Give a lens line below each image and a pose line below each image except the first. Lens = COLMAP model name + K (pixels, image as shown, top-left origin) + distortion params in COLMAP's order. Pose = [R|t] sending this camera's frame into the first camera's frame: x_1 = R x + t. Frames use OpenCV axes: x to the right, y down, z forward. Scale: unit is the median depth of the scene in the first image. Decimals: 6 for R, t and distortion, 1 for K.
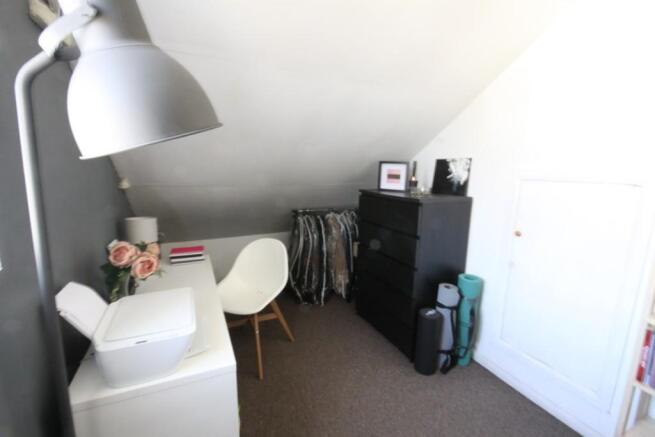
lens RADIAL K [[301.3, 0, 325.9], [0, 301.3, 221.9], [0, 0, 1]] dist [-0.011375, -0.000252]
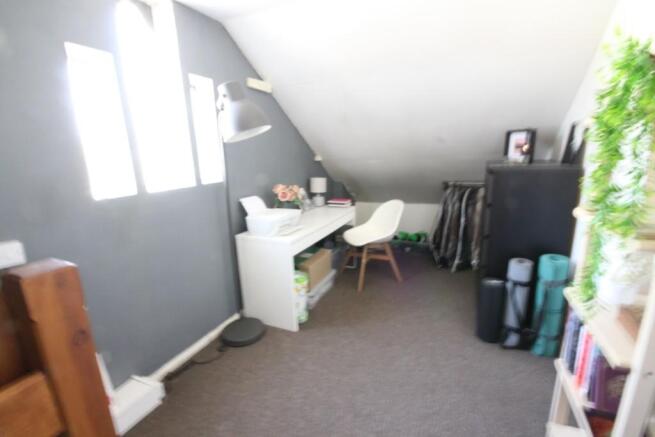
lens RADIAL K [[301.3, 0, 325.9], [0, 301.3, 221.9], [0, 0, 1]] dist [-0.011375, -0.000252]
pose [[0.644072, 0.140087, -0.752028, 0.607521], [-0.101395, 0.990048, 0.097586, 0.053923], [0.758215, 0.013399, 0.651867, -0.063515]]
